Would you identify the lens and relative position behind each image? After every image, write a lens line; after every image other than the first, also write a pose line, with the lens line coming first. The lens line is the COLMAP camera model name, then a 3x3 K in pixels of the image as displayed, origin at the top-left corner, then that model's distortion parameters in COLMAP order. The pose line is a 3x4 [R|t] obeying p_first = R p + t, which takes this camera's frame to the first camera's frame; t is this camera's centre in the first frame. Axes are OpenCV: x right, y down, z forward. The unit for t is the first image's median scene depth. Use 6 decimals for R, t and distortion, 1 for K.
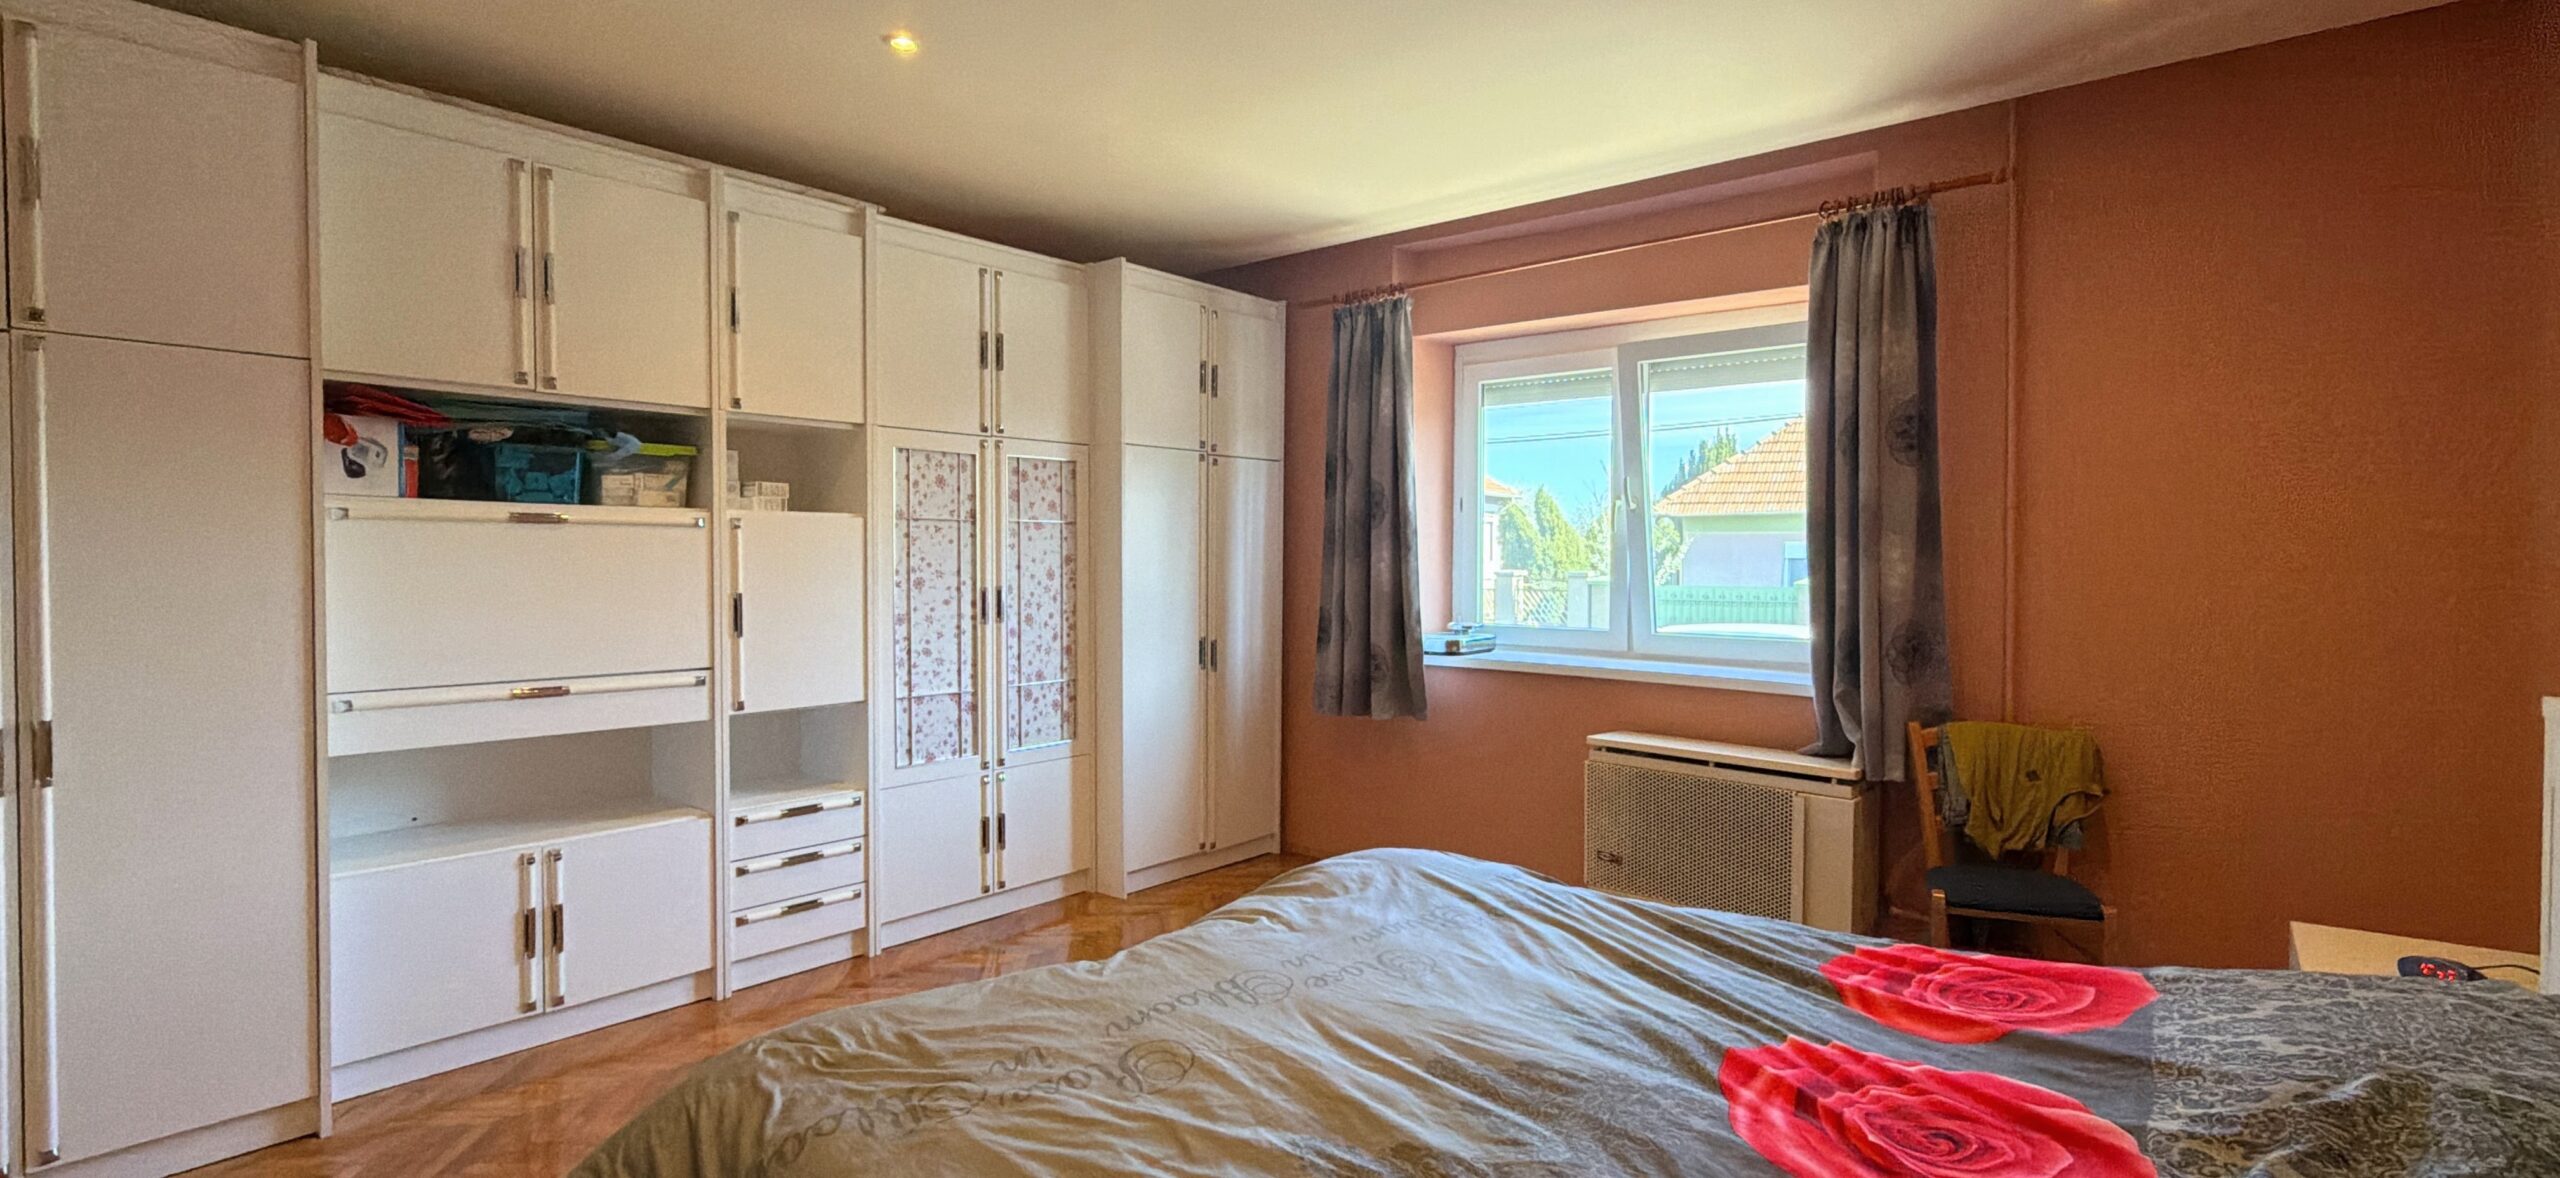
lens RADIAL K [[1158.1, 0, 1301.6], [0, 1158.1, 577.9], [0, 0, 1]] dist [0.004247, -0.002100]
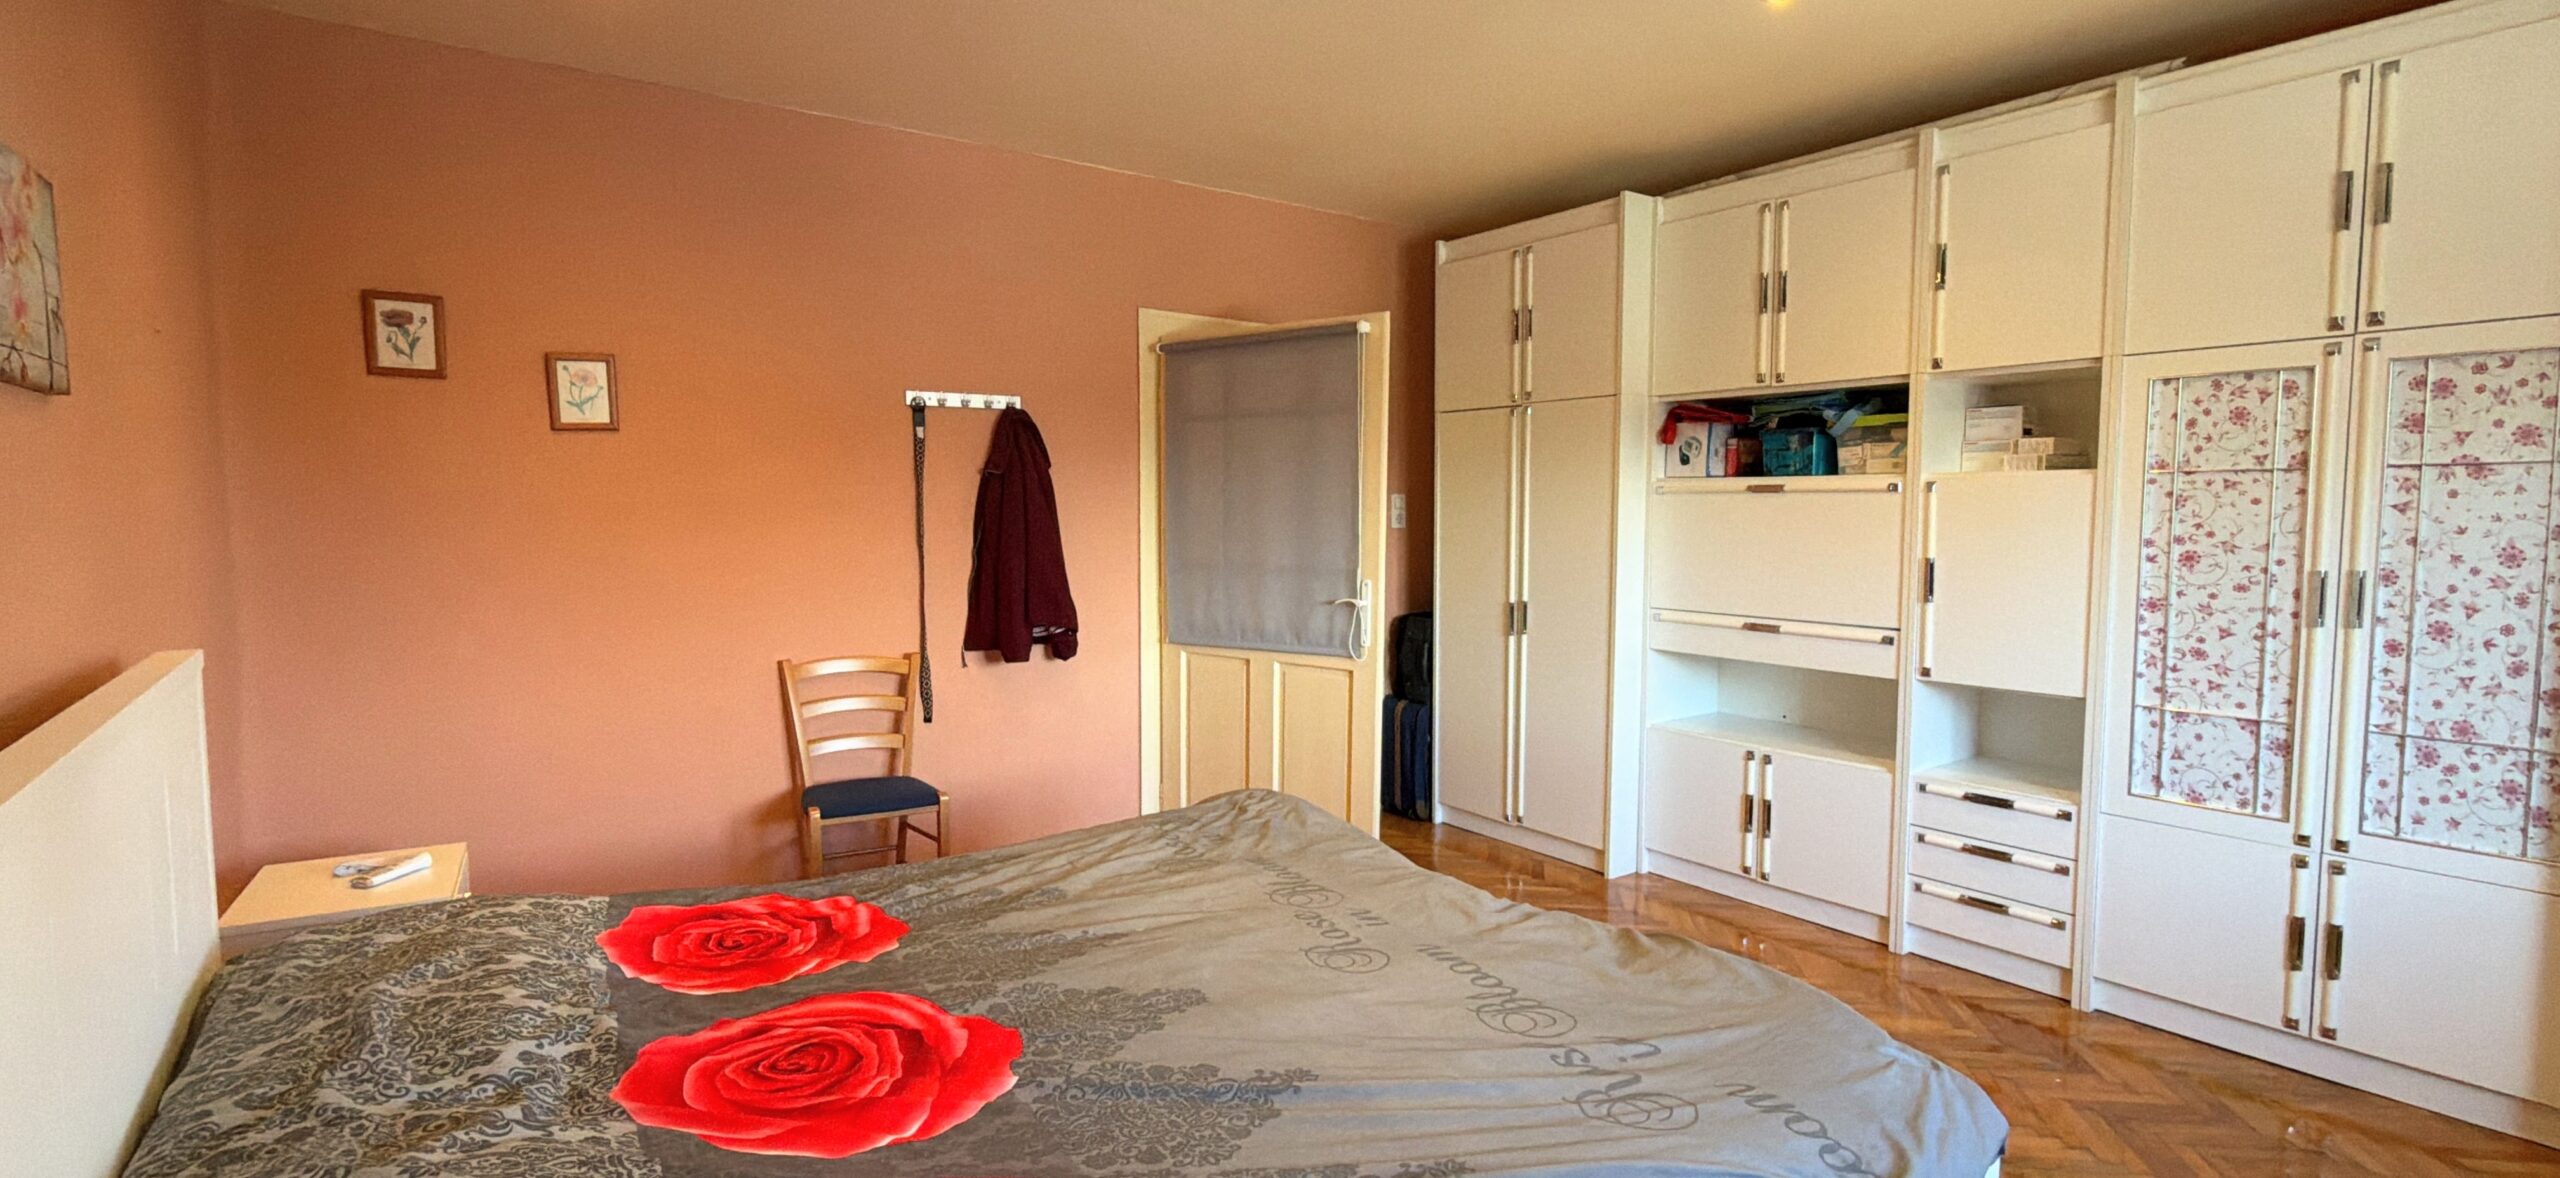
lens RADIAL K [[1158.1, 0, 1297.6], [0, 1158.1, 587.5], [0, 0, 1]] dist [0.004247, -0.002100]
pose [[-0.251162, 0.060436, -0.966056, 0.532017], [-0.023035, 0.997393, 0.068386, -0.014653], [0.967671, 0.039429, -0.249116, 0.641811]]
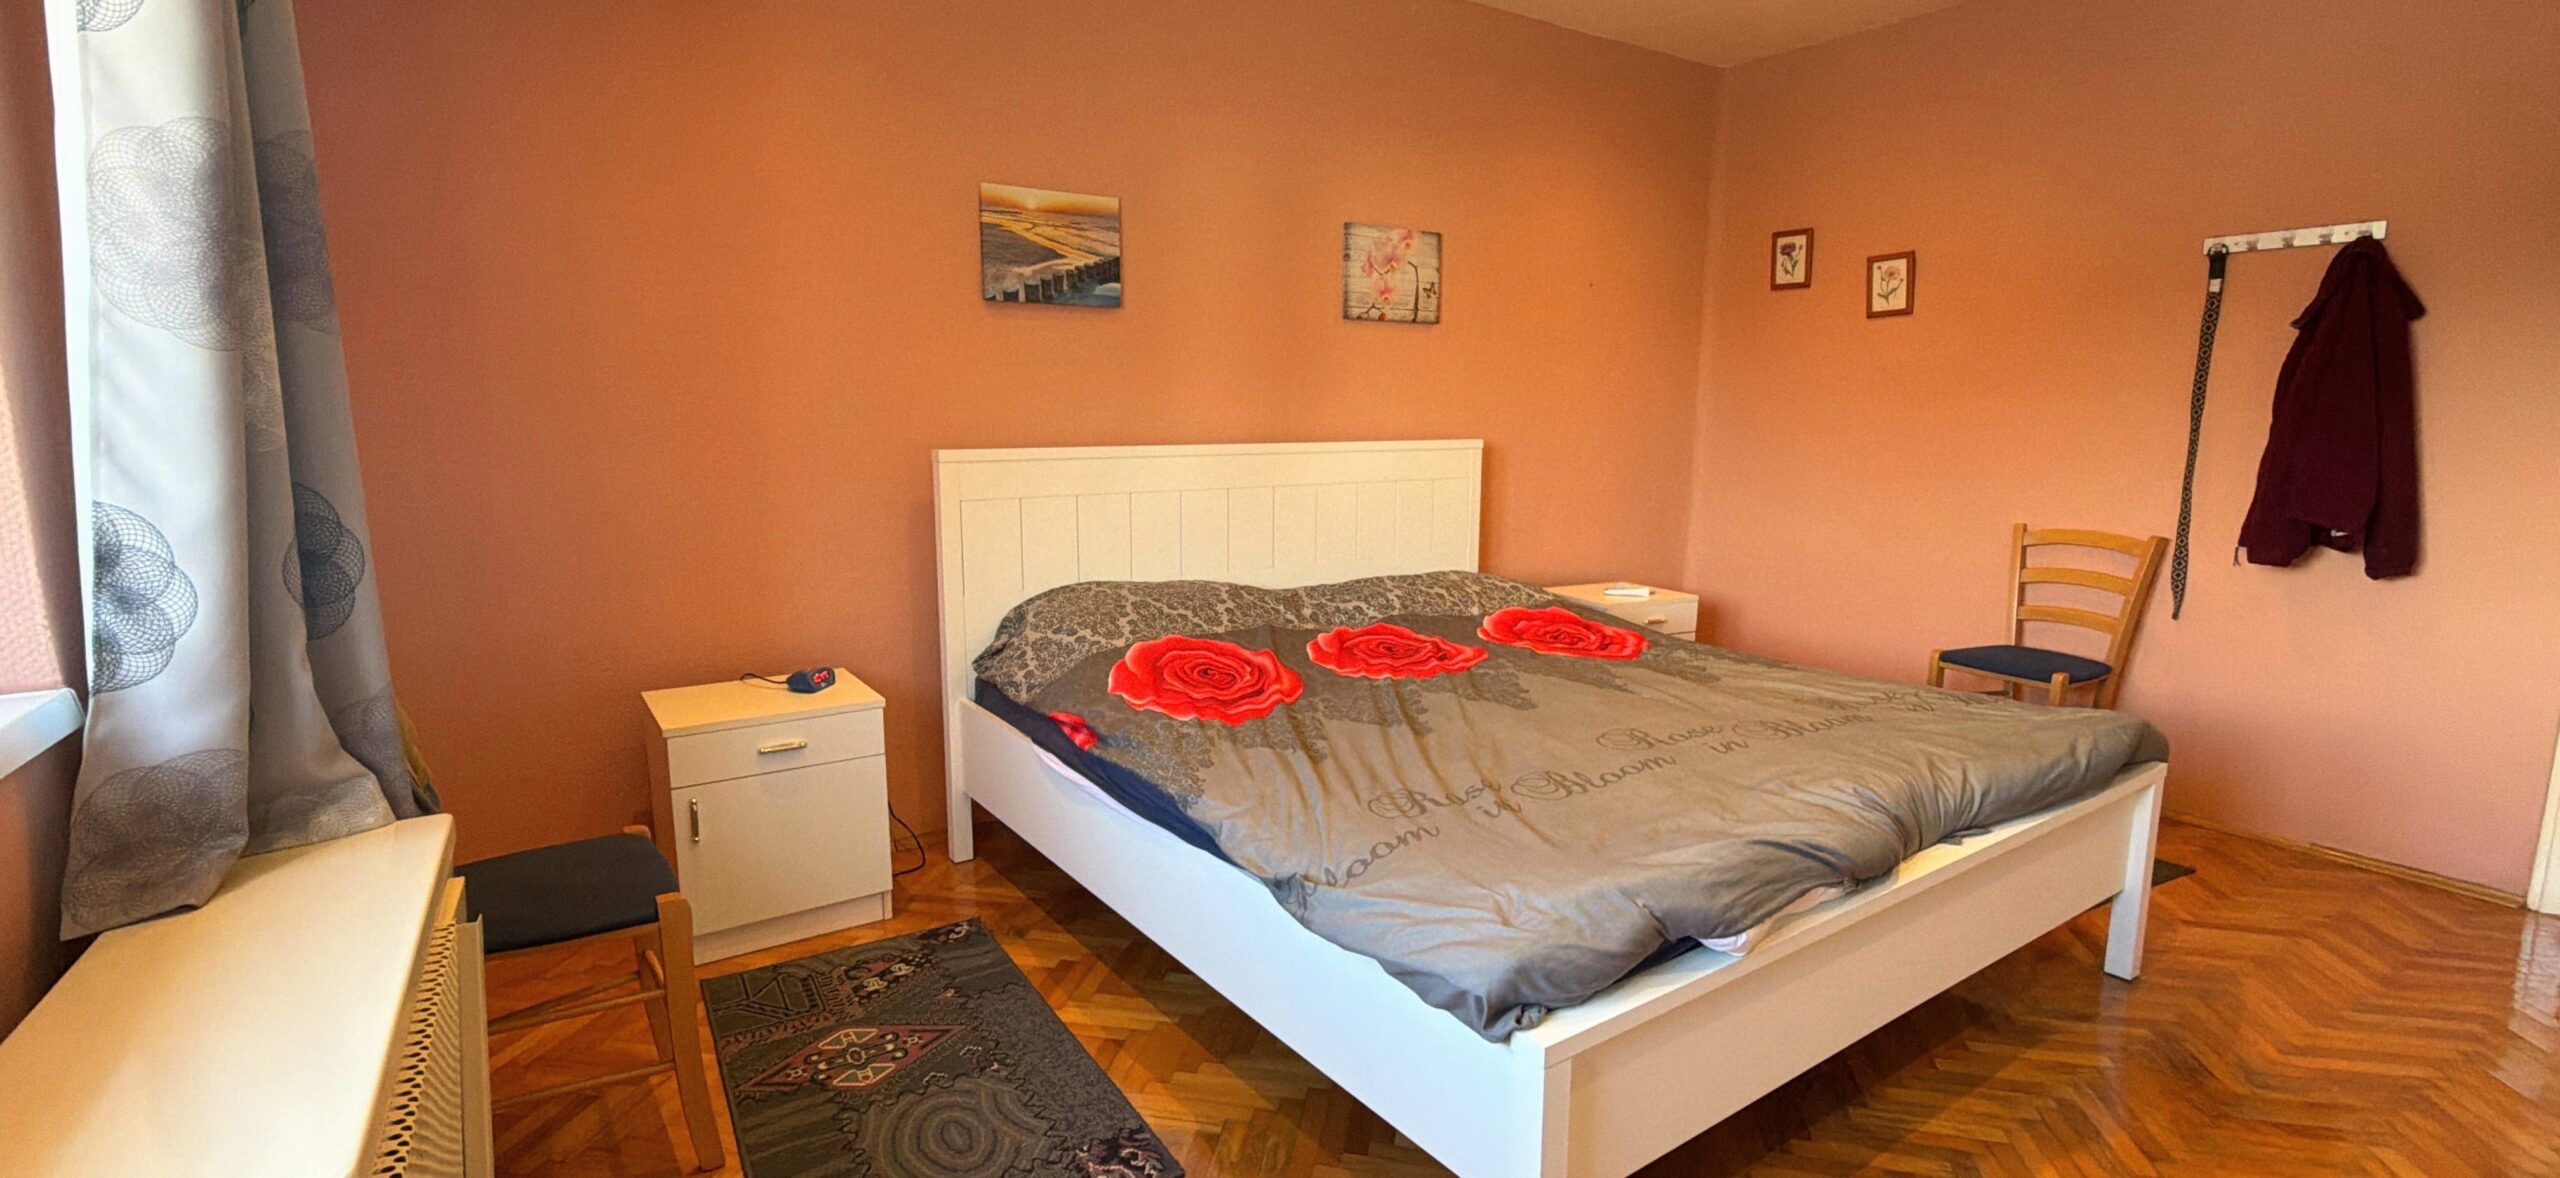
lens RADIAL K [[1158.1, 0, 1274.2], [0, 1158.1, 587.2], [0, 0, 1]] dist [0.004247, -0.002100]
pose [[-0.955026, -0.061609, 0.290052, 0.051655], [-0.010288, 0.984473, 0.175237, 0.005023], [-0.296344, 0.164372, -0.940831, 1.131761]]
